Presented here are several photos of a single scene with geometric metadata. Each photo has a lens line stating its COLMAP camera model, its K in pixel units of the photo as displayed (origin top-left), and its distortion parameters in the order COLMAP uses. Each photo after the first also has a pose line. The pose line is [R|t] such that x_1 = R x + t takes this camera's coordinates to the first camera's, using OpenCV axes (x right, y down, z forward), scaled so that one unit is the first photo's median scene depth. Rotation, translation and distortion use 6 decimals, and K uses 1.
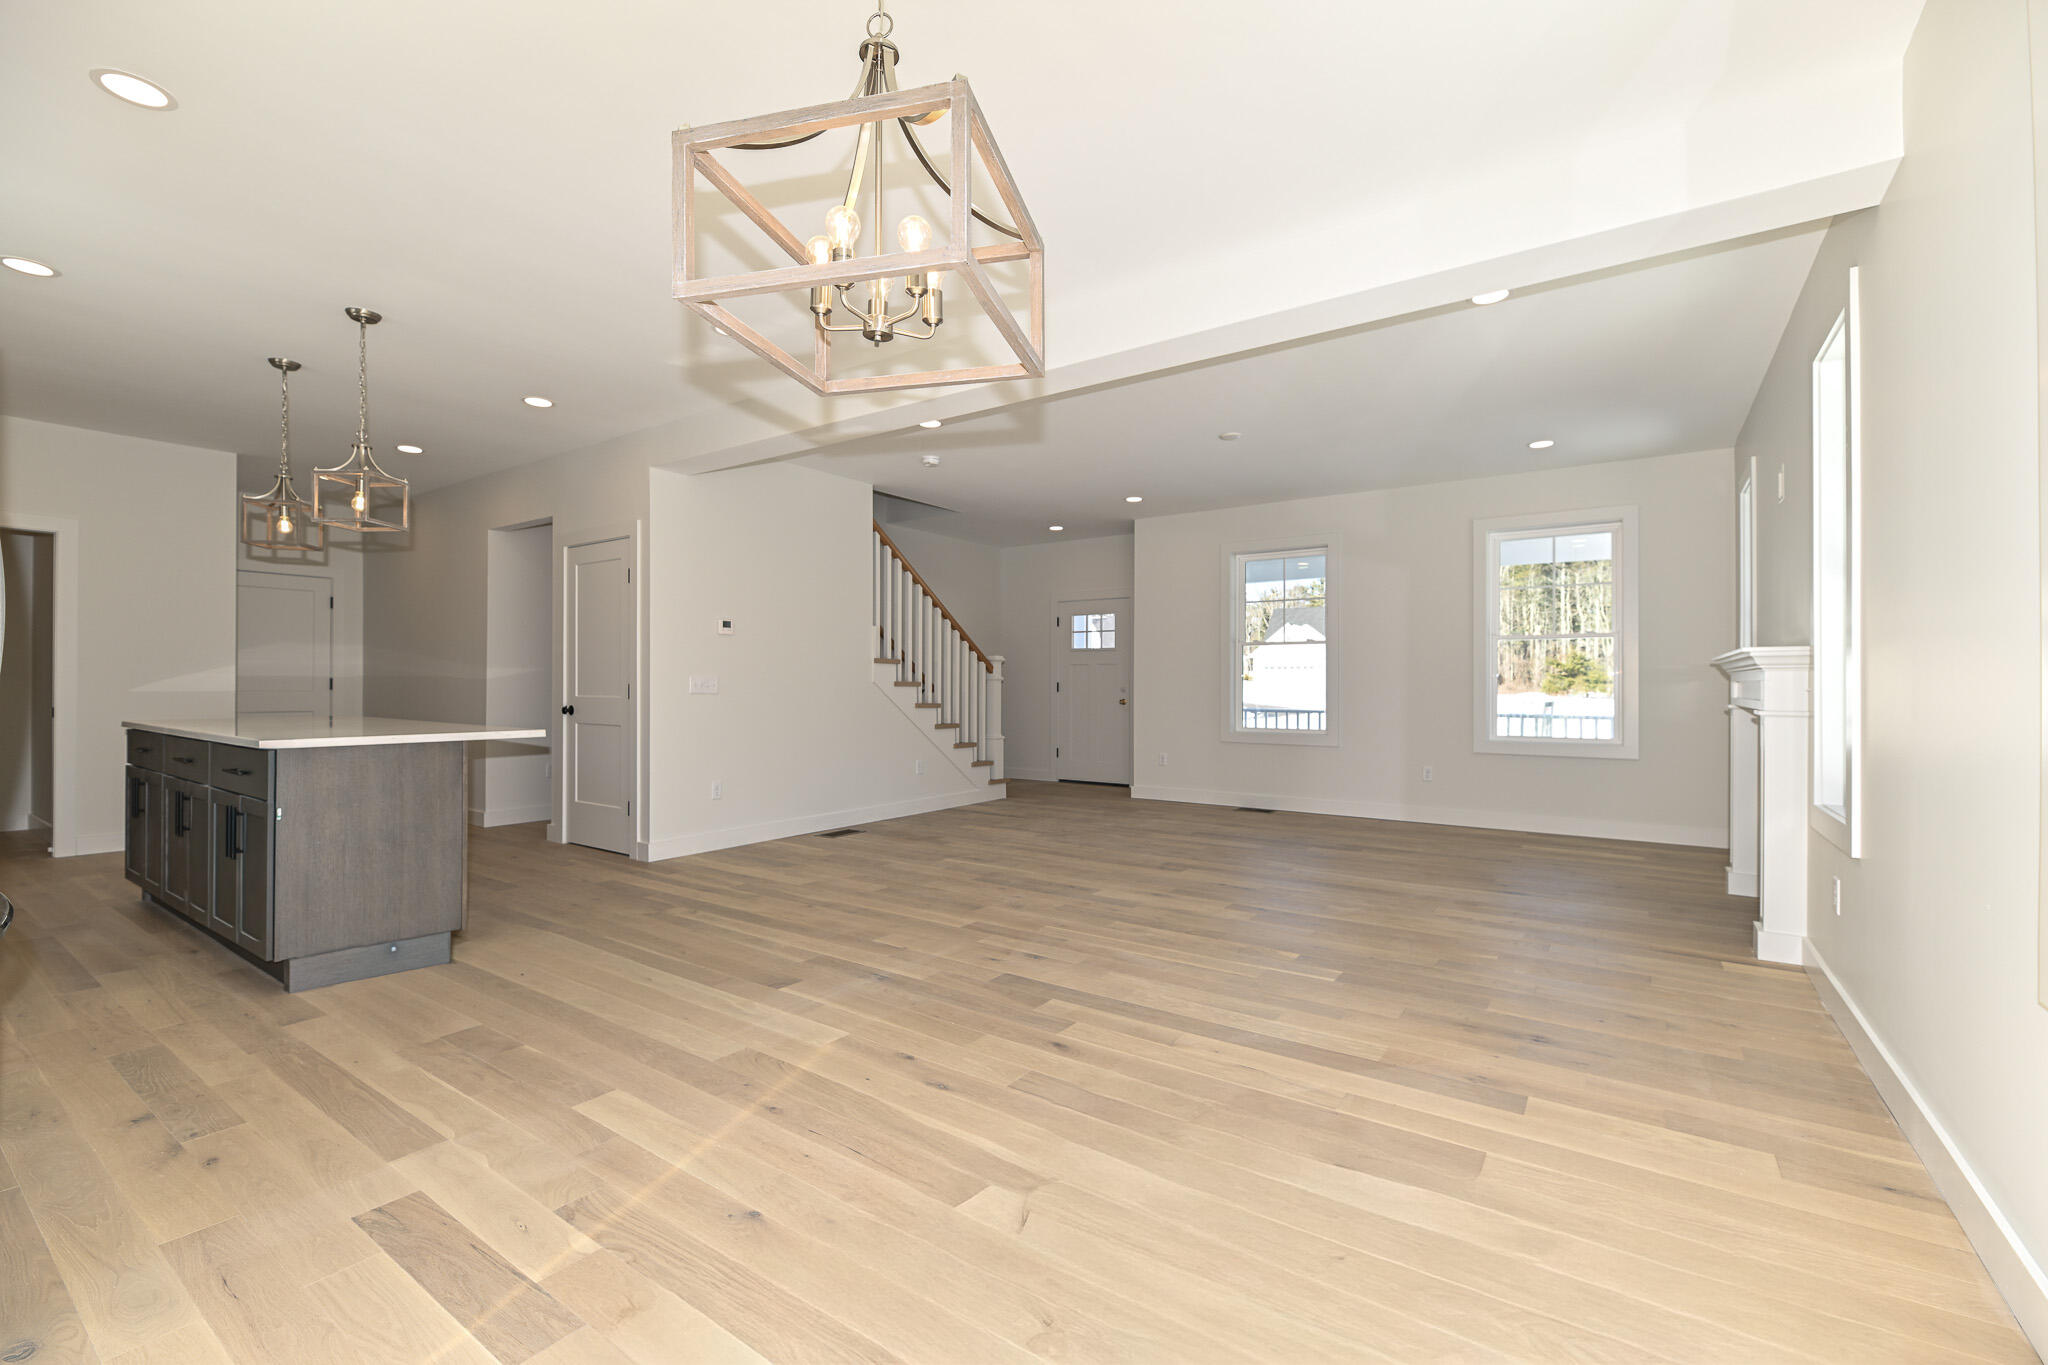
lens RADIAL K [[883.4, 0, 1024.0], [0, 883.4, 682.5], [0, 0, 1]] dist [-0.002695, -0.000537]
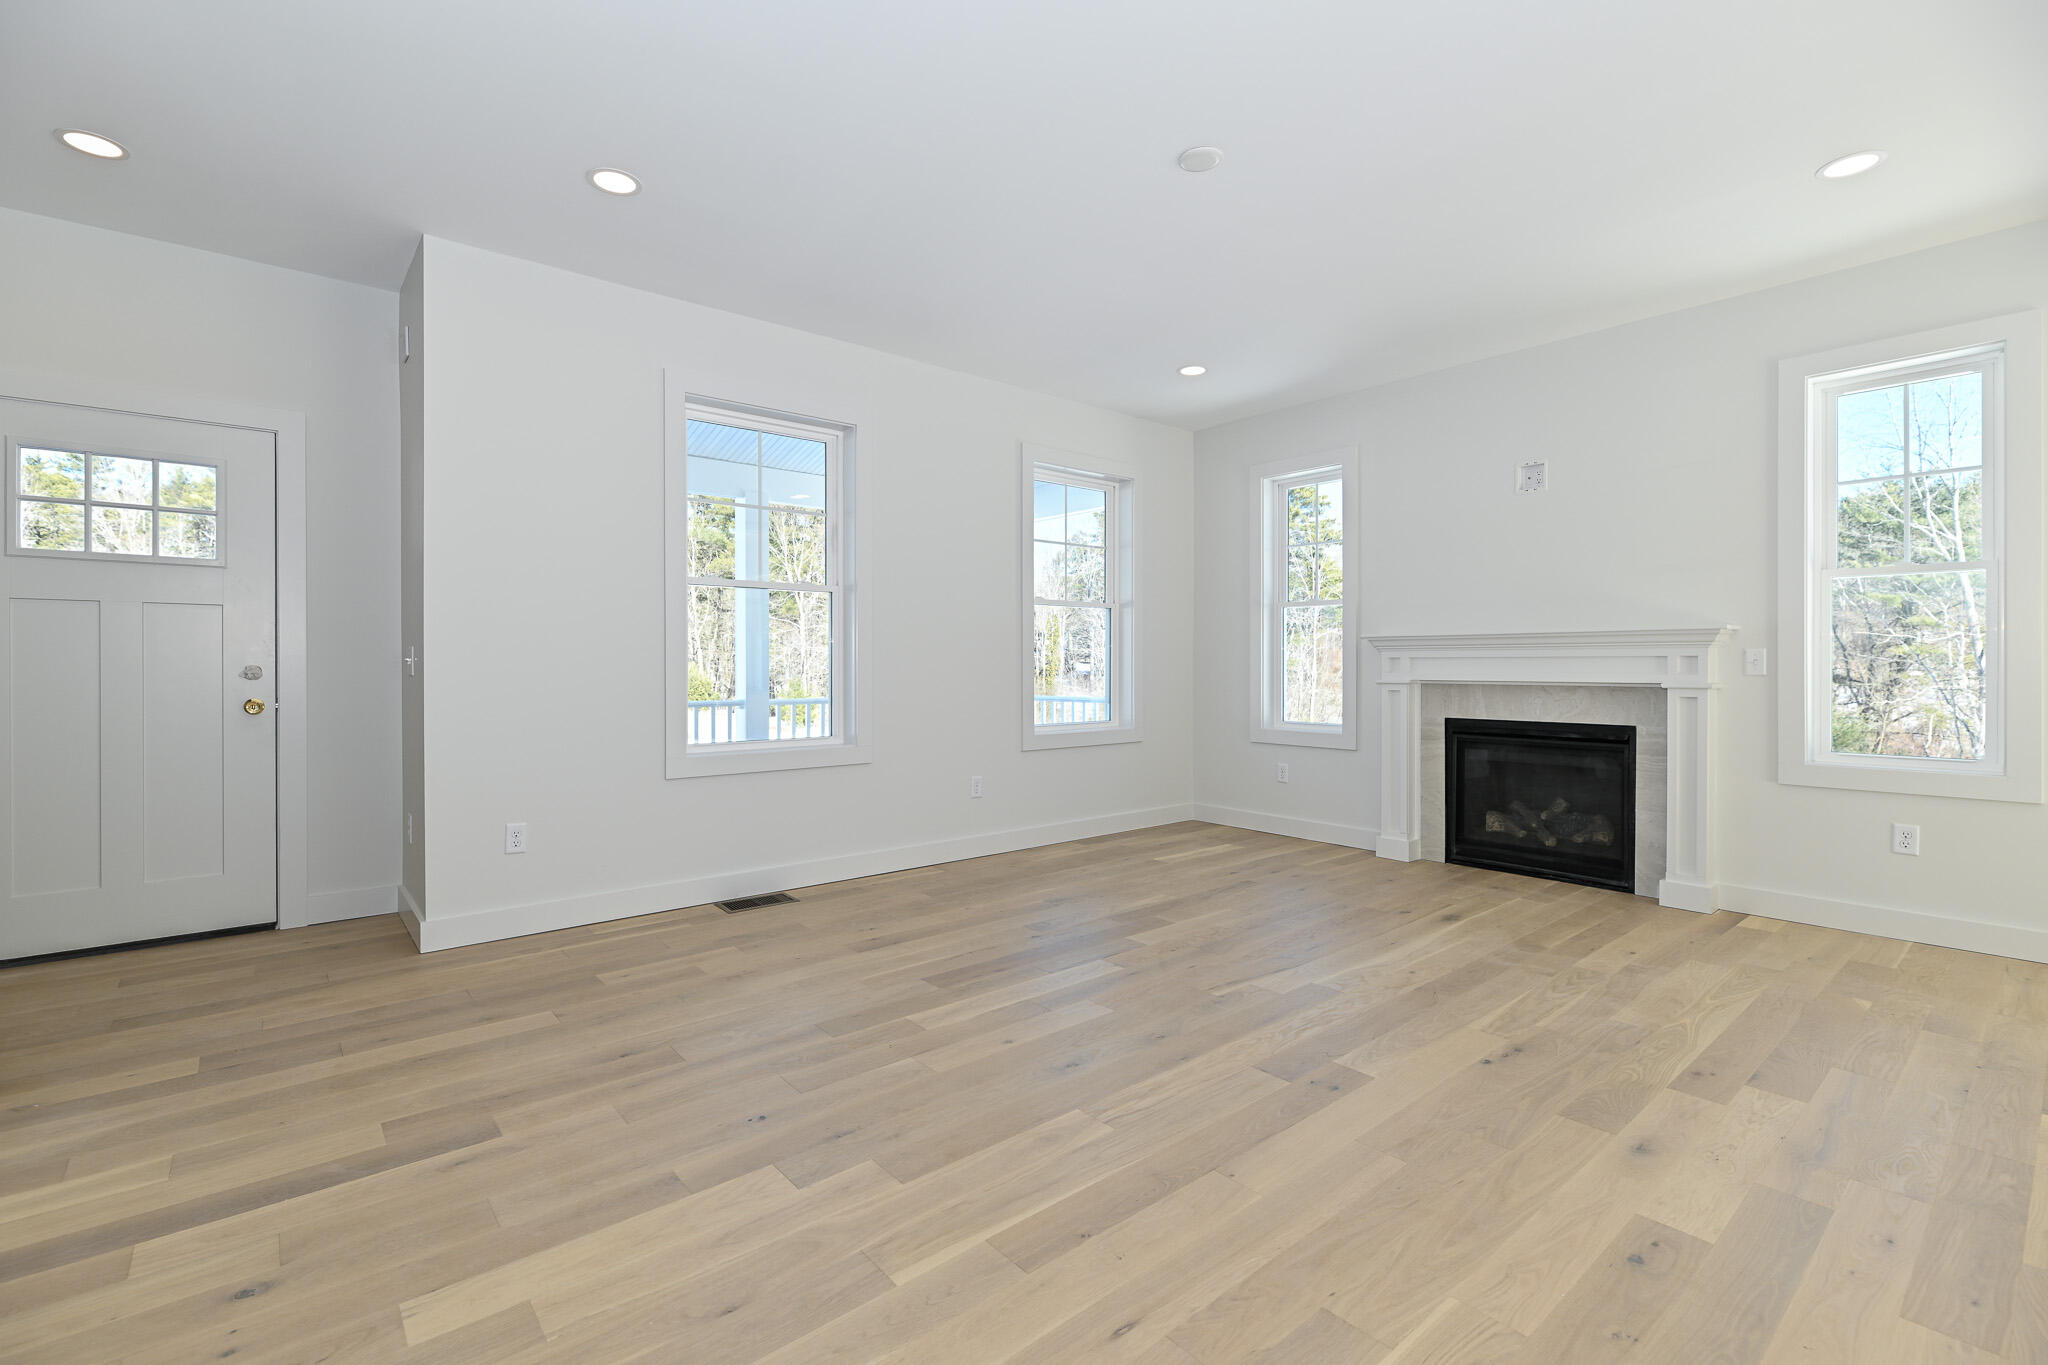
lens RADIAL K [[883.4, 0, 1024.0], [0, 883.4, 682.5], [0, 0, 1]] dist [-0.002695, -0.000537]
pose [[0.255048, -0.033484, 0.966348, -0.187999], [-0.006047, 0.999325, 0.036223, -0.004311], [-0.966909, -0.015083, 0.254674, 0.643284]]
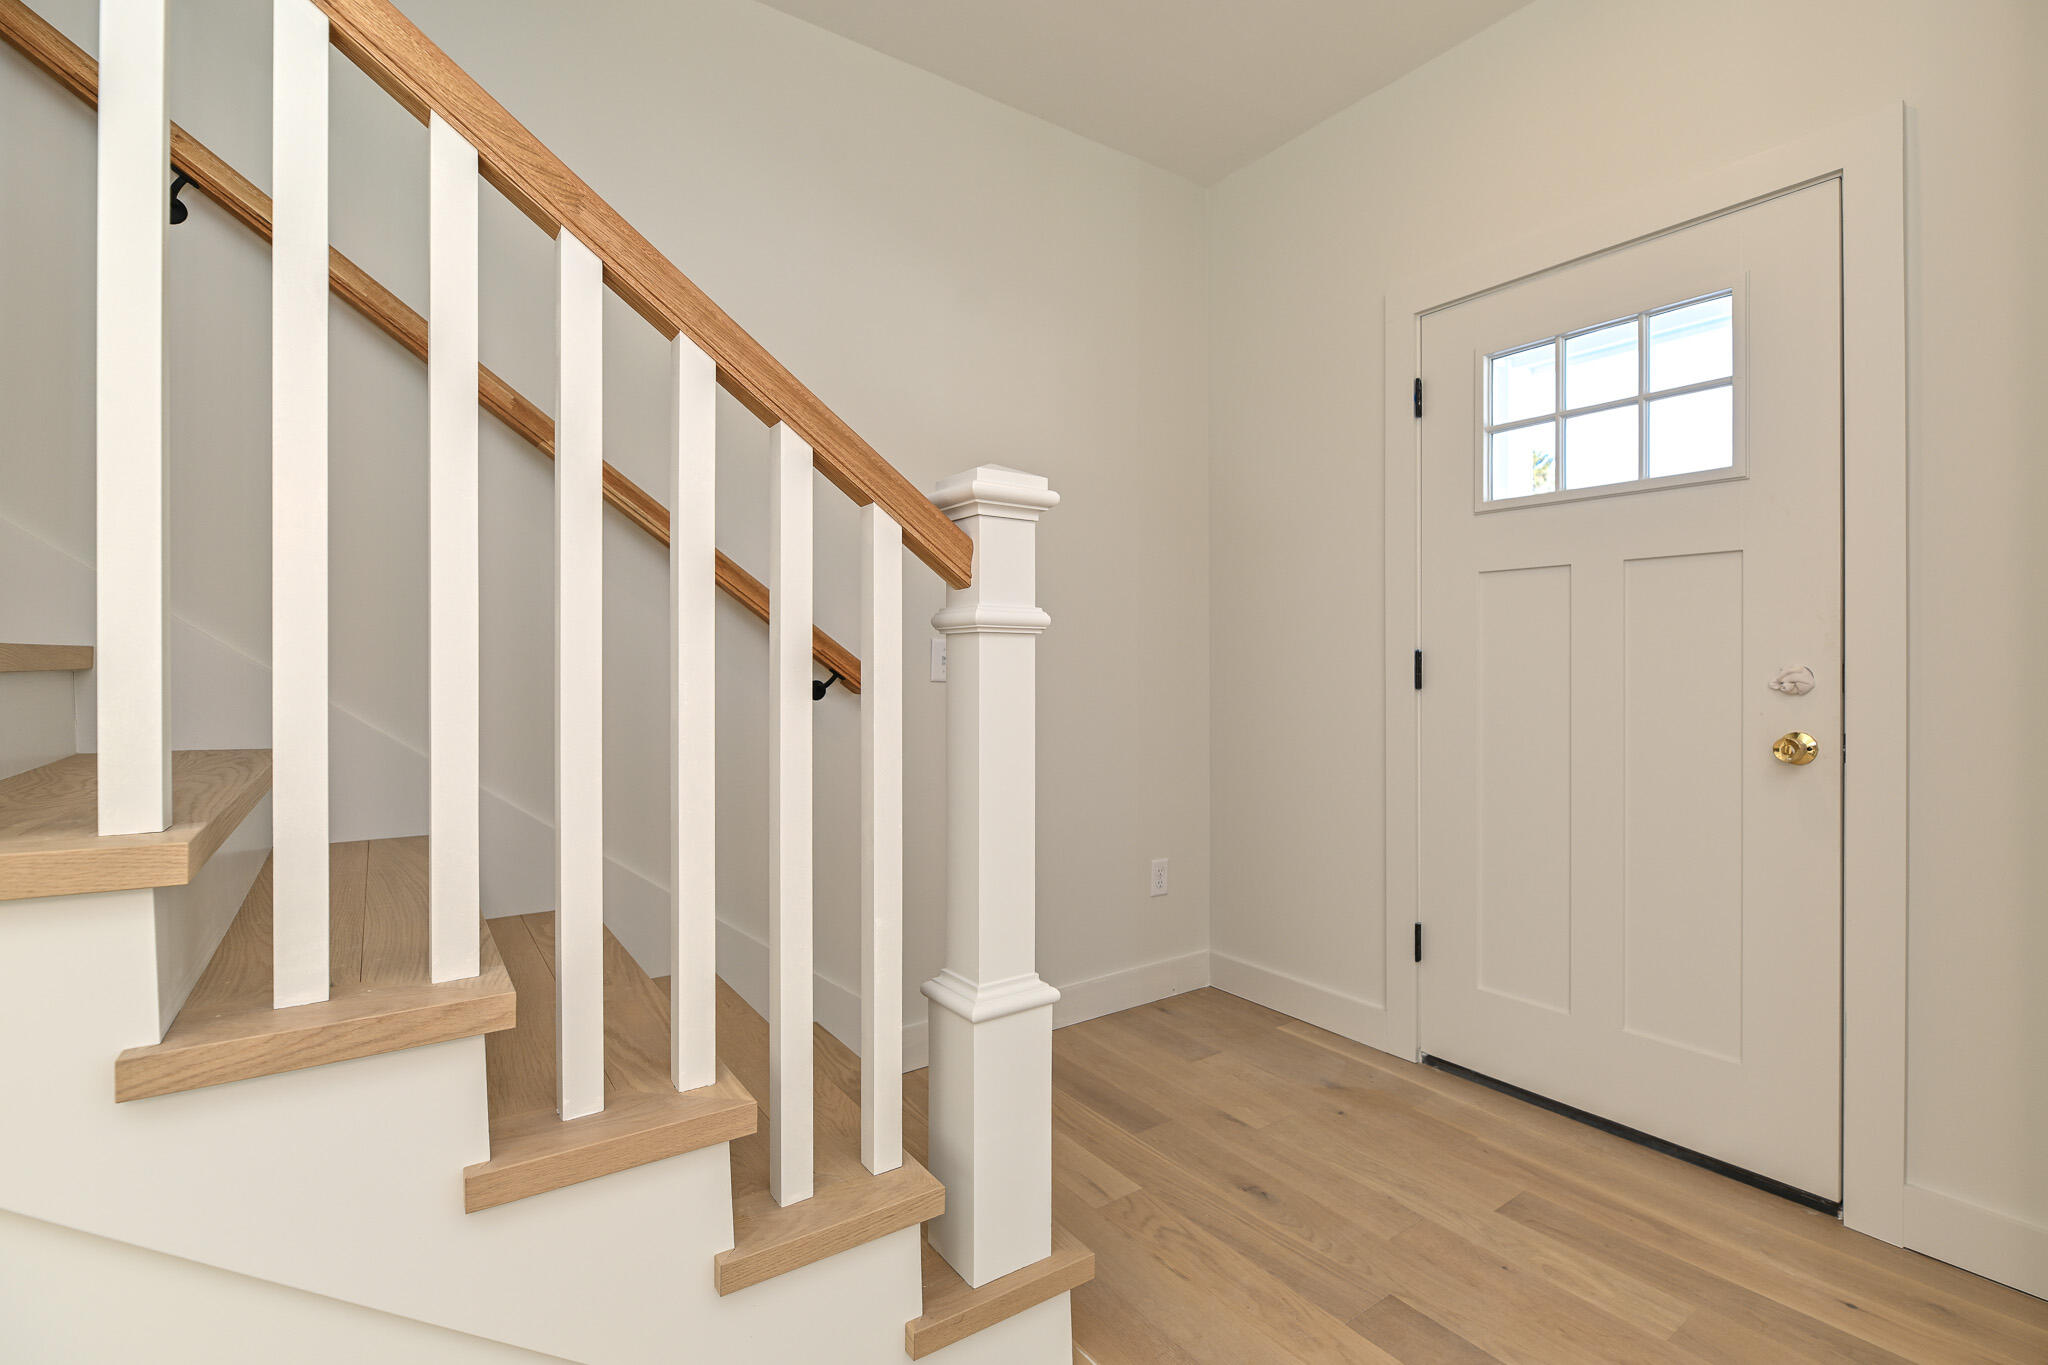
lens RADIAL K [[935.4, 0, 1033.9], [0, 935.4, 664.0], [0, 0, 1]] dist [-0.002863, -0.000582]
pose [[0.942952, -0.000302, -0.332929, 0.028335], [0.002466, 0.999978, 0.006078, 0.002129], [0.332920, -0.006553, 0.942932, 0.838960]]
